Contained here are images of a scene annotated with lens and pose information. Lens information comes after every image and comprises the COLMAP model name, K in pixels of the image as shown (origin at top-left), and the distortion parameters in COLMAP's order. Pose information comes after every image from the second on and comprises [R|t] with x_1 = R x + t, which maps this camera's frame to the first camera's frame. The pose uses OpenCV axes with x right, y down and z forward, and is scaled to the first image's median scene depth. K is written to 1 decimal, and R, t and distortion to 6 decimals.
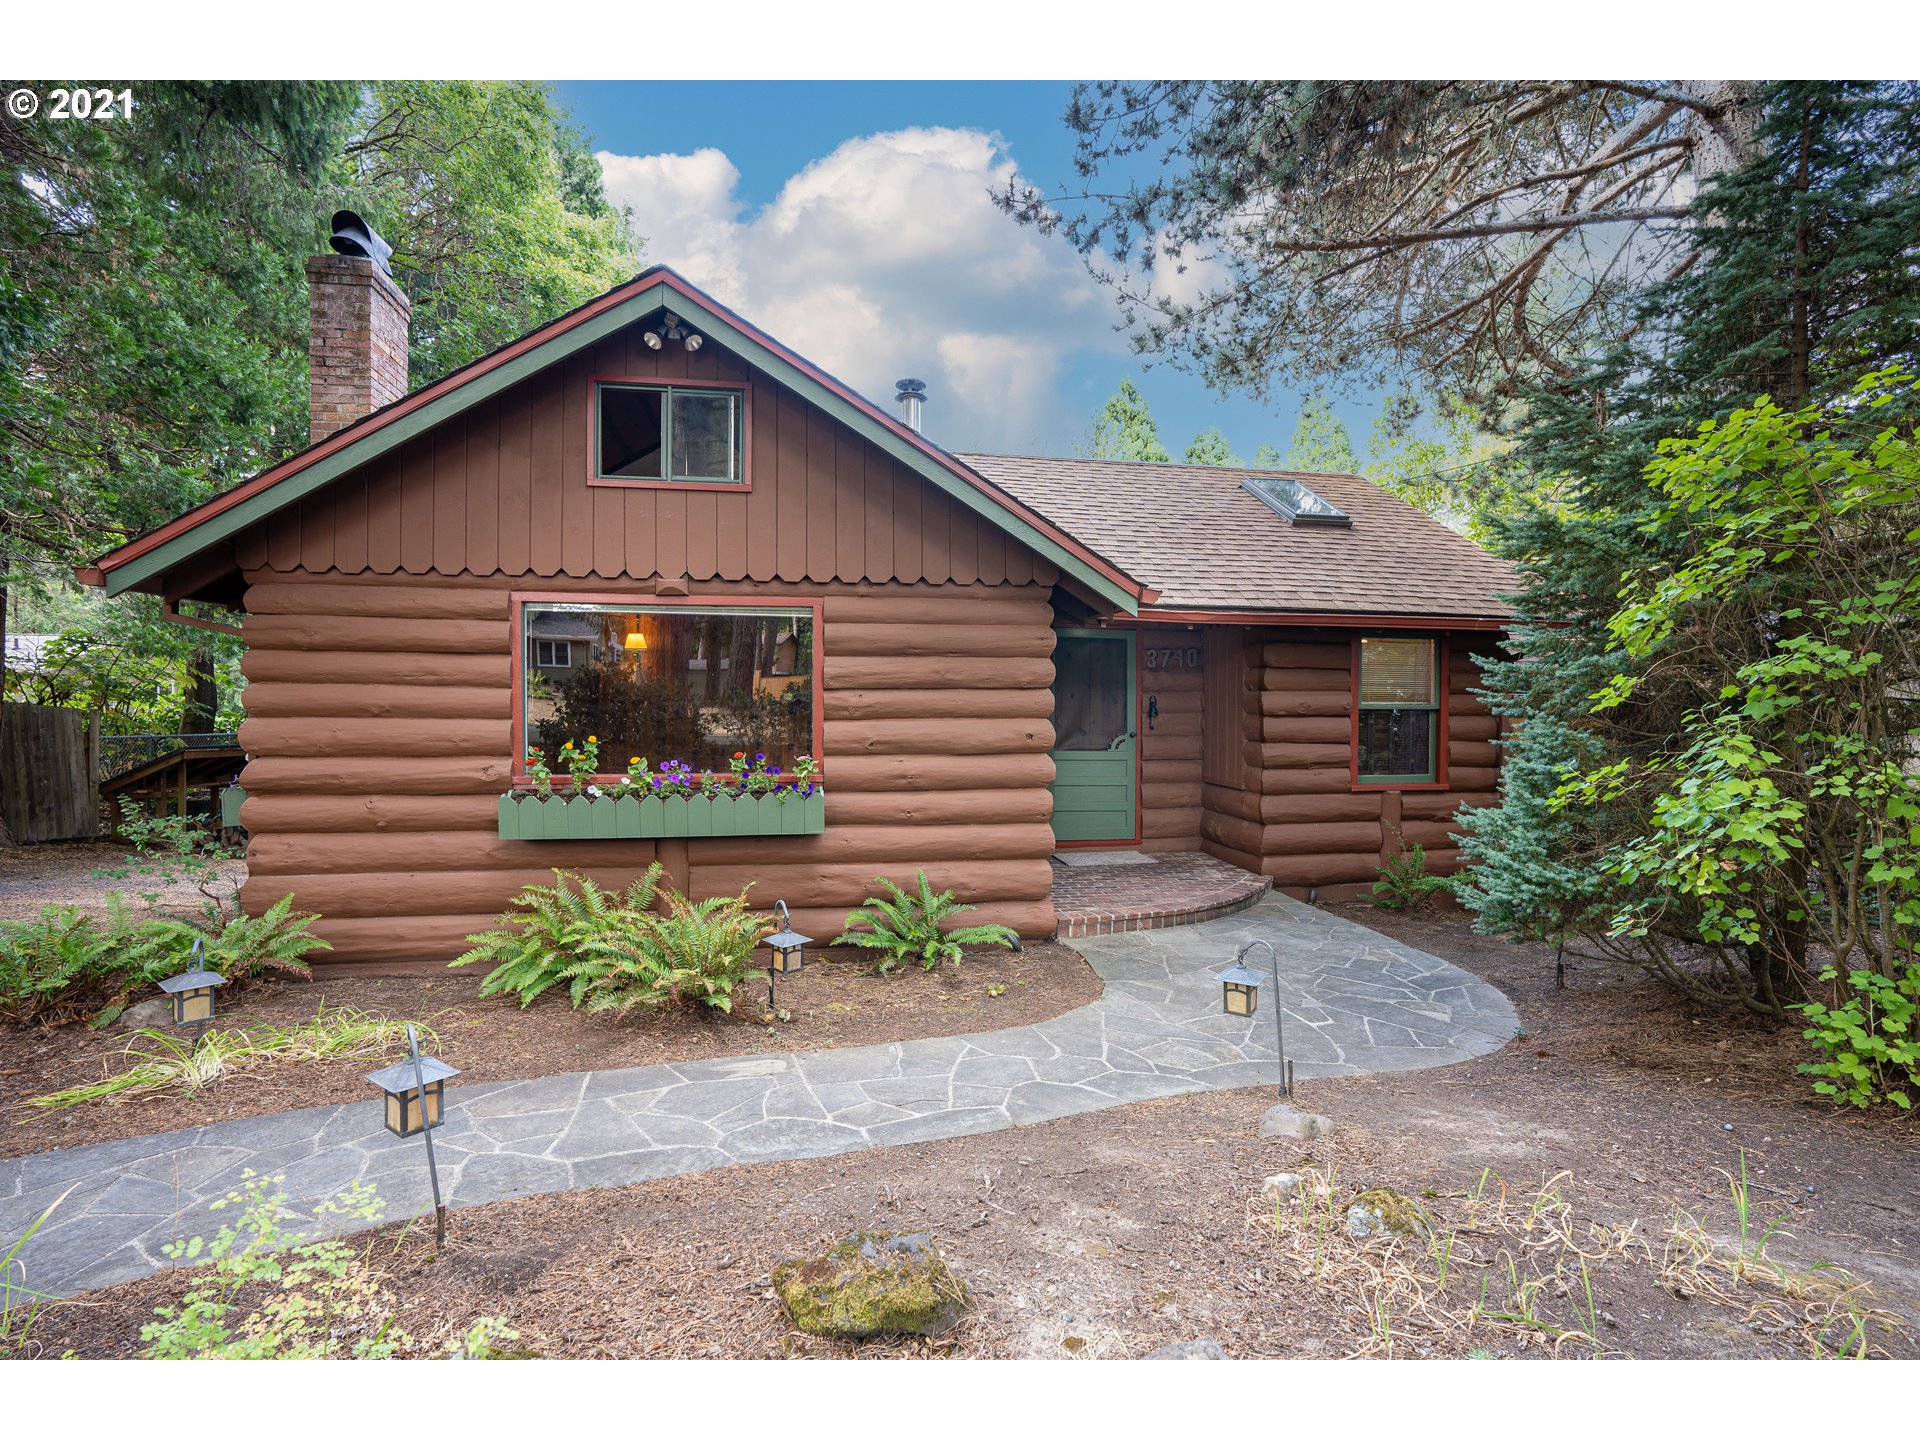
lens RADIAL K [[954.5, 0, 960.0], [0, 954.5, 720.0], [0, 0, 1]] dist [-0.061860, 0.001208]
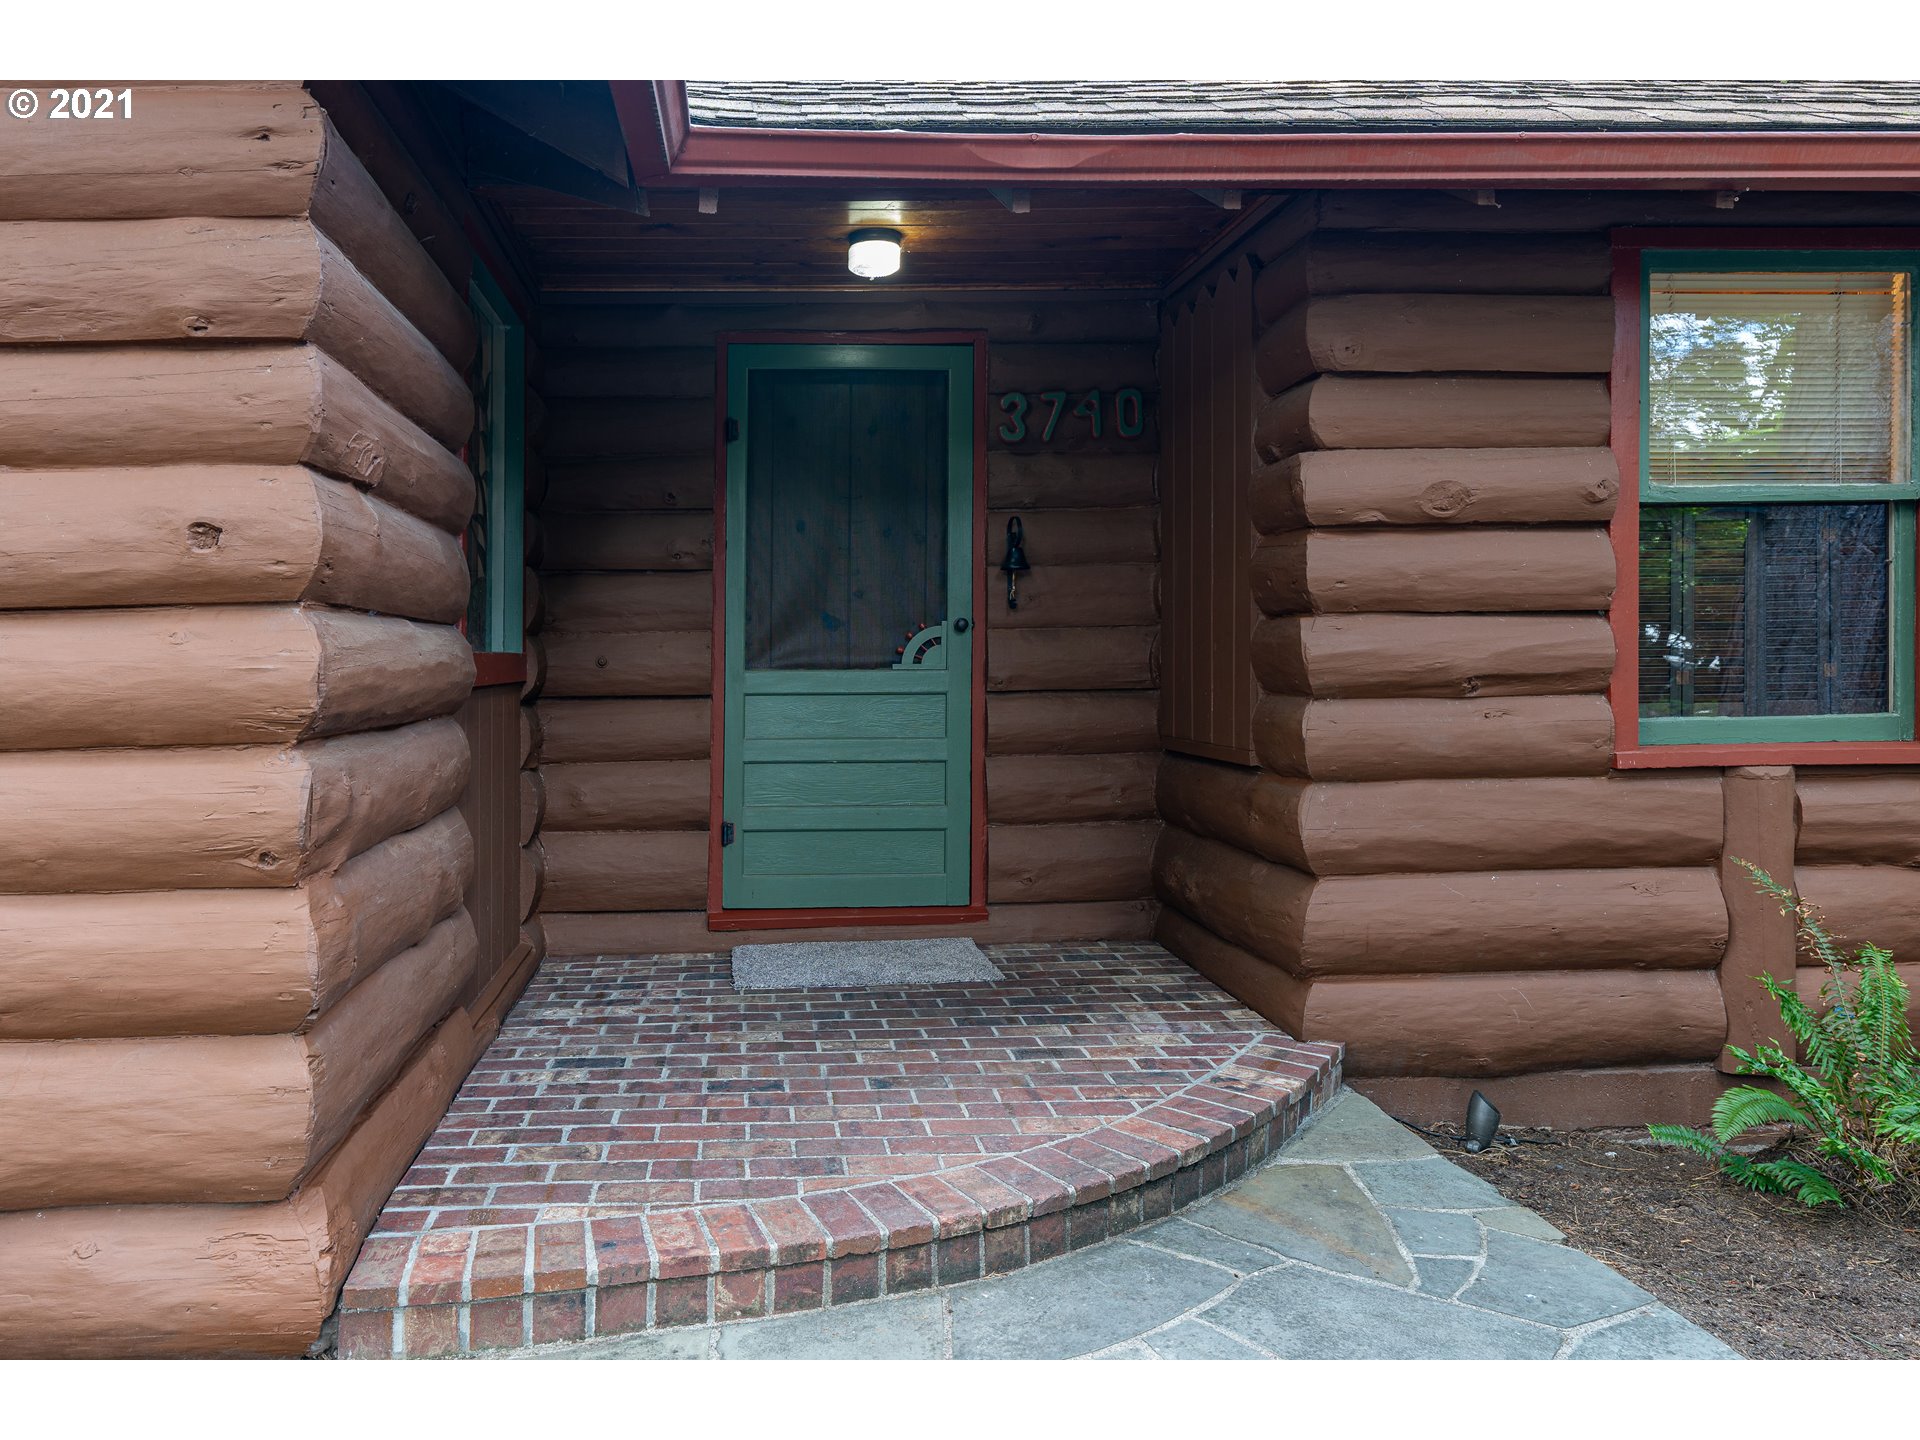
lens RADIAL K [[1559.6, 0, 647.0], [0, 1559.6, 697.4], [0, 0, 1]] dist [-0.006222, -0.004444]
pose [[0.988535, -0.016646, -0.150074, 0.180761], [0.018809, 0.999738, 0.013009, 0.040125], [0.149818, -0.015683, 0.988589, 0.457991]]
